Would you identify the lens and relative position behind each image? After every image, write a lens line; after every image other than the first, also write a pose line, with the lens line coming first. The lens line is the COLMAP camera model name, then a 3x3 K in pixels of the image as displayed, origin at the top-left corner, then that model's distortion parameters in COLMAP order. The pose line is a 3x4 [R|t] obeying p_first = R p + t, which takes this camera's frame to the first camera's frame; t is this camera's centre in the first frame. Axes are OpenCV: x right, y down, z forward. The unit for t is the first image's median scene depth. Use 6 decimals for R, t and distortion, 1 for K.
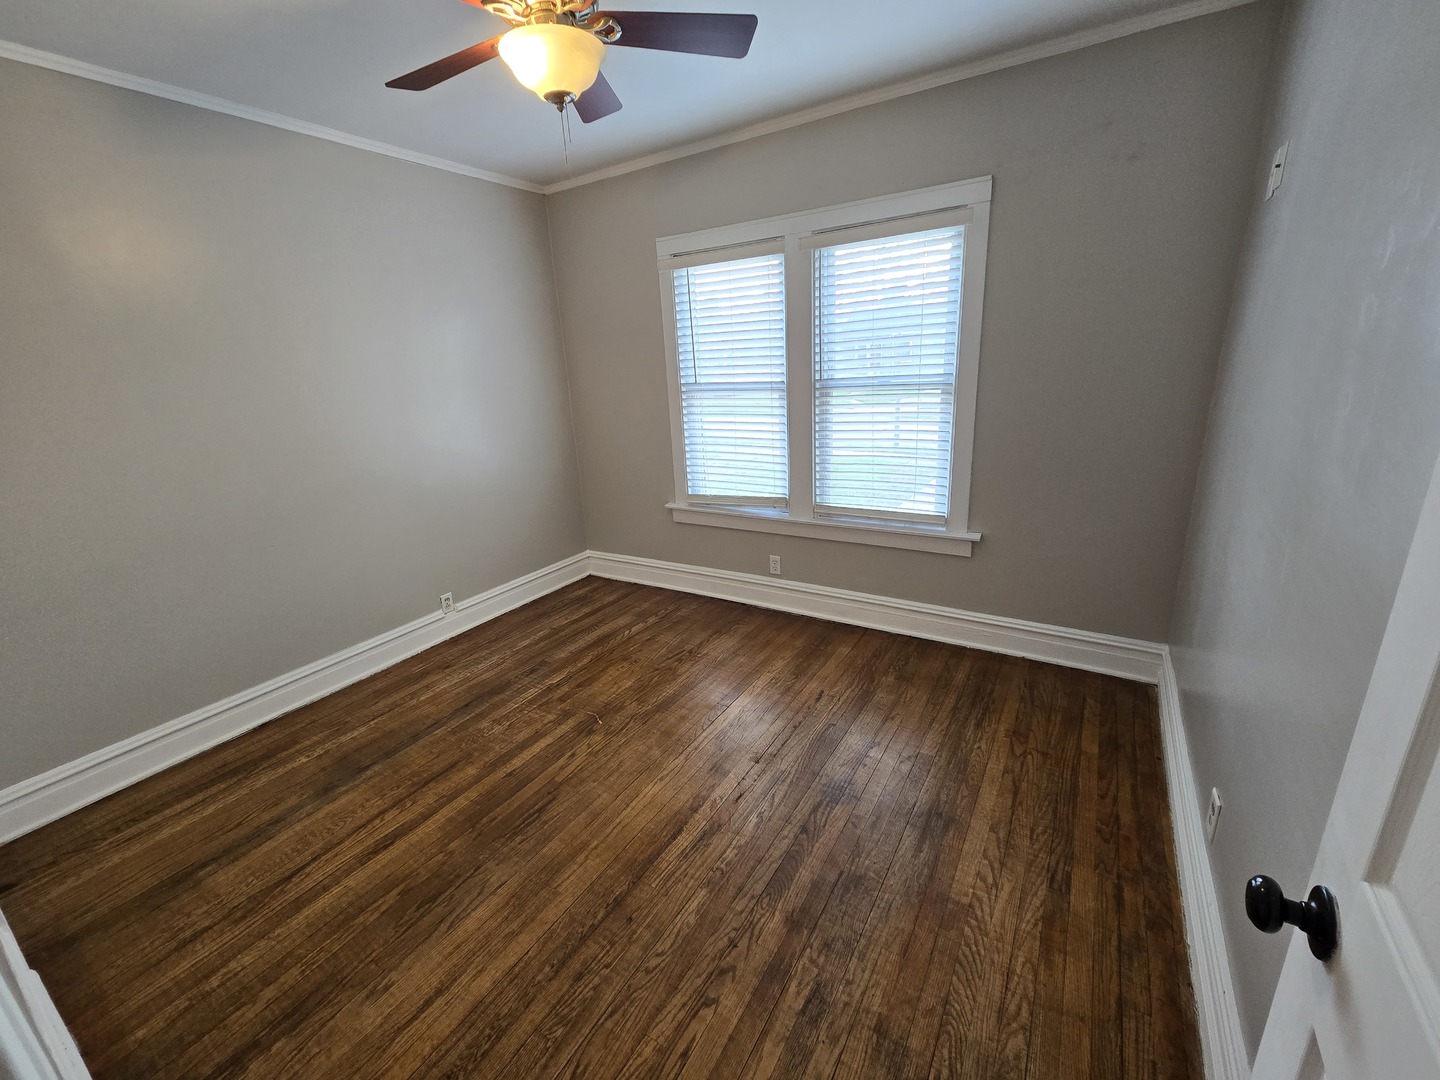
lens RADIAL K [[589.5, 0, 718.7], [0, 589.5, 538.3], [0, 0, 1]] dist [0.001362, -0.000297]
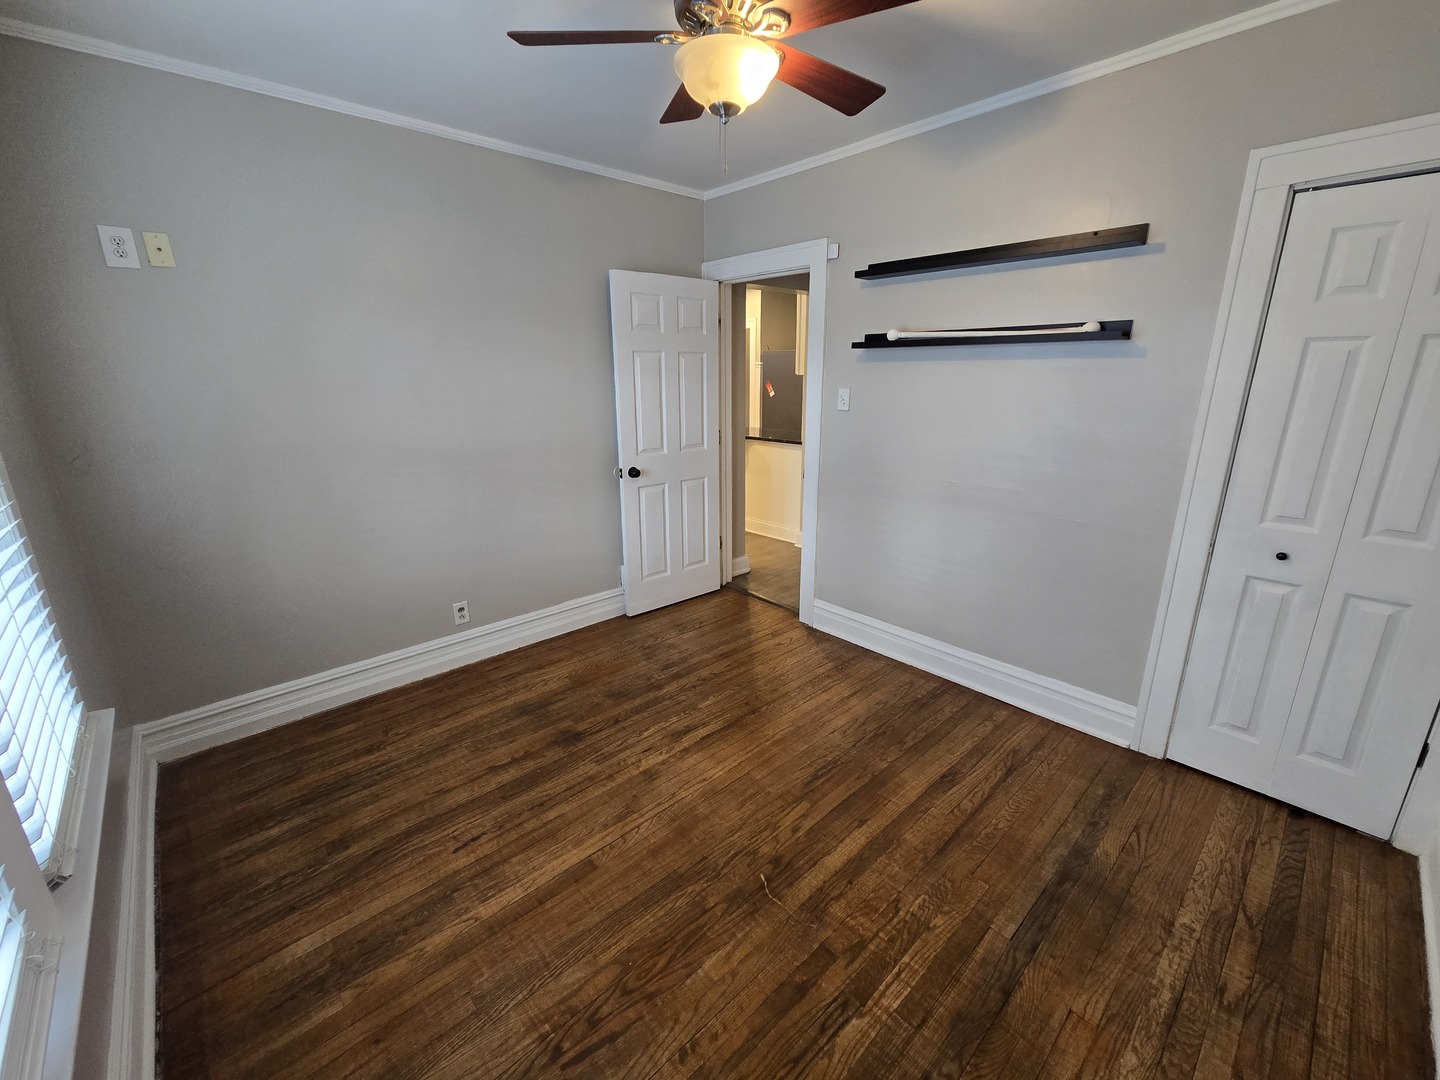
lens RADIAL K [[589.5, 0, 720.2], [0, 589.5, 537.9], [0, 0, 1]] dist [0.001362, -0.000297]
pose [[-0.963471, -0.014724, 0.267406, -0.382818], [0.131249, 0.844400, 0.519387, -0.469071], [-0.233445, 0.535511, -0.811623, 1.562012]]
